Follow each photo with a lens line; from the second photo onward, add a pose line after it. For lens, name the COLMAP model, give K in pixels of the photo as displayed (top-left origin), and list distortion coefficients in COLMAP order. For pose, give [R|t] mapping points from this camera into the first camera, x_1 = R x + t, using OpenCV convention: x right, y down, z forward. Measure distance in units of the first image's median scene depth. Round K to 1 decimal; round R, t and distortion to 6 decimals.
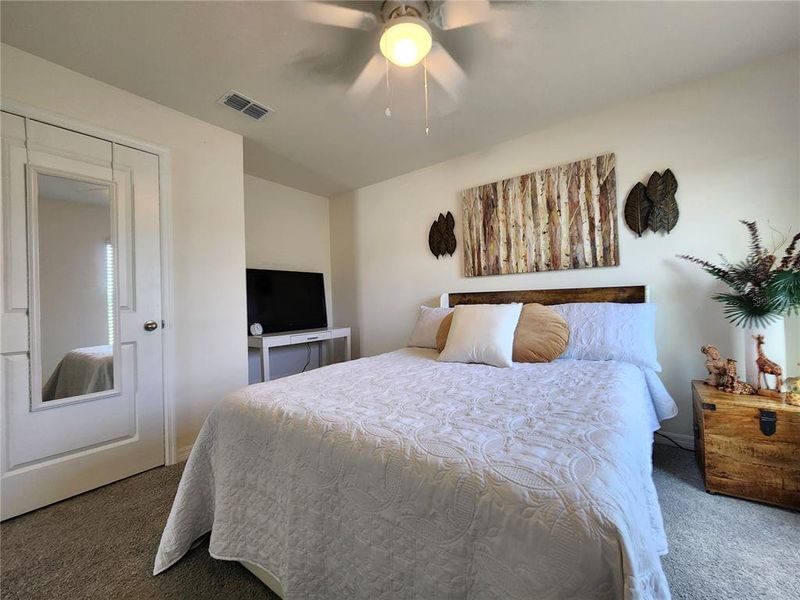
lens RADIAL K [[436.0, 0, 400.0], [0, 436.0, 300.0], [0, 0, 1]] dist [0.004114, -0.000291]
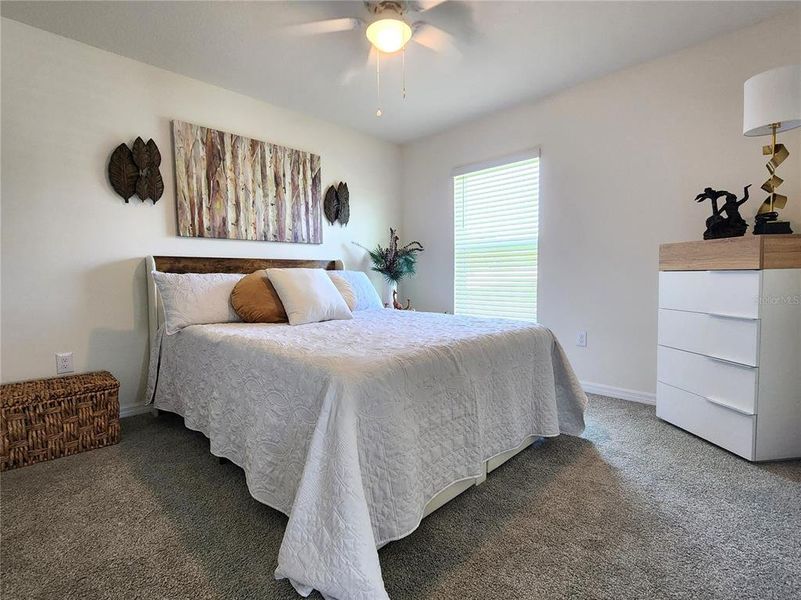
lens RADIAL K [[436.5, 0, 400.5], [0, 436.5, 300.0], [0, 0, 1]] dist [0.004114, -0.000291]
pose [[-0.078414, -0.051907, 0.995569, -0.741166], [-0.013696, 0.998605, 0.050986, 0.017036], [-0.996827, -0.009637, -0.079015, 0.761449]]
